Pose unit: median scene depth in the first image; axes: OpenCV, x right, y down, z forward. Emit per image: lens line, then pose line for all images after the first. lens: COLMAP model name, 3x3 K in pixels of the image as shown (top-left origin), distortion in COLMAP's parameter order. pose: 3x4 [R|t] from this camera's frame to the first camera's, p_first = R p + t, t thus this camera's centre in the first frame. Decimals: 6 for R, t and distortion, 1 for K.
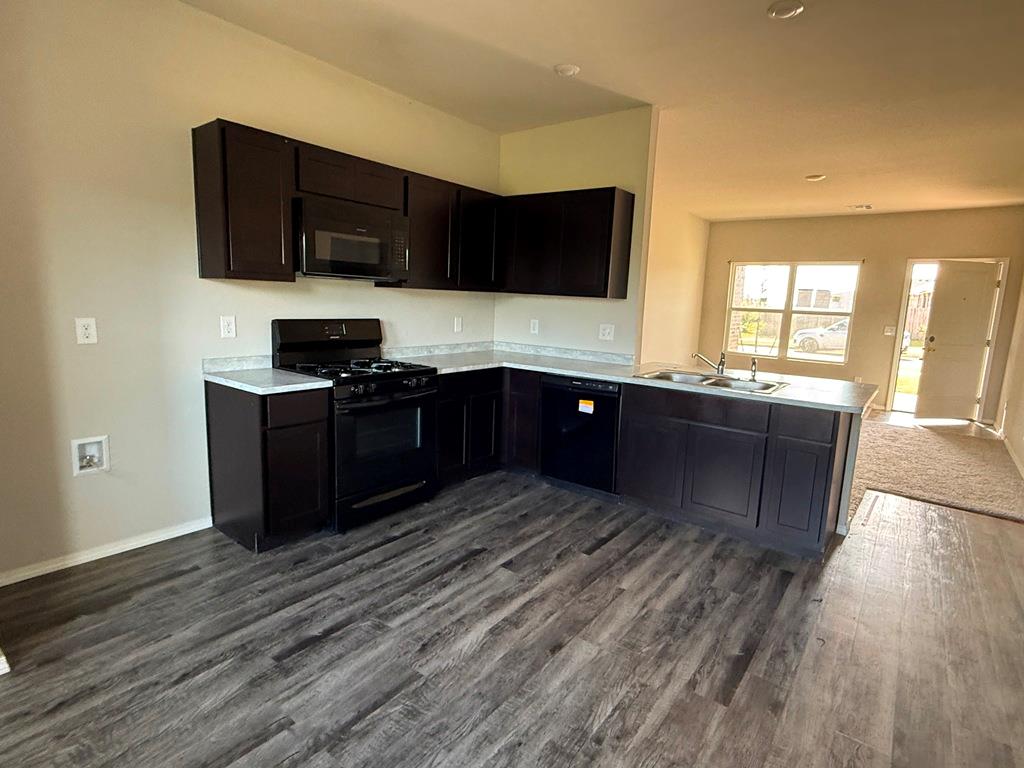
lens RADIAL K [[535.9, 0, 513.9], [0, 535.9, 382.9], [0, 0, 1]] dist [-0.002049, 0.000026]
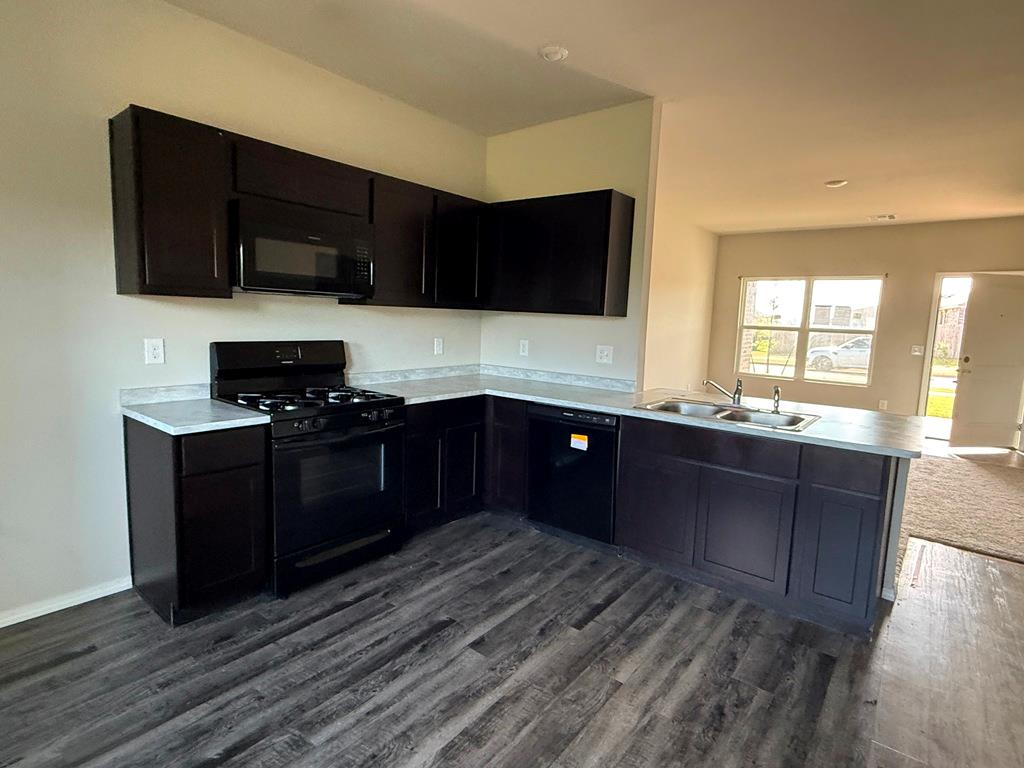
lens RADIAL K [[535.9, 0, 509.7], [0, 535.9, 382.4], [0, 0, 1]] dist [-0.002049, 0.000026]
pose [[0.999781, -0.001021, -0.020920, 0.045005], [0.000306, 0.999417, -0.034147, -0.023864], [0.020943, 0.034133, 0.999198, 0.148758]]
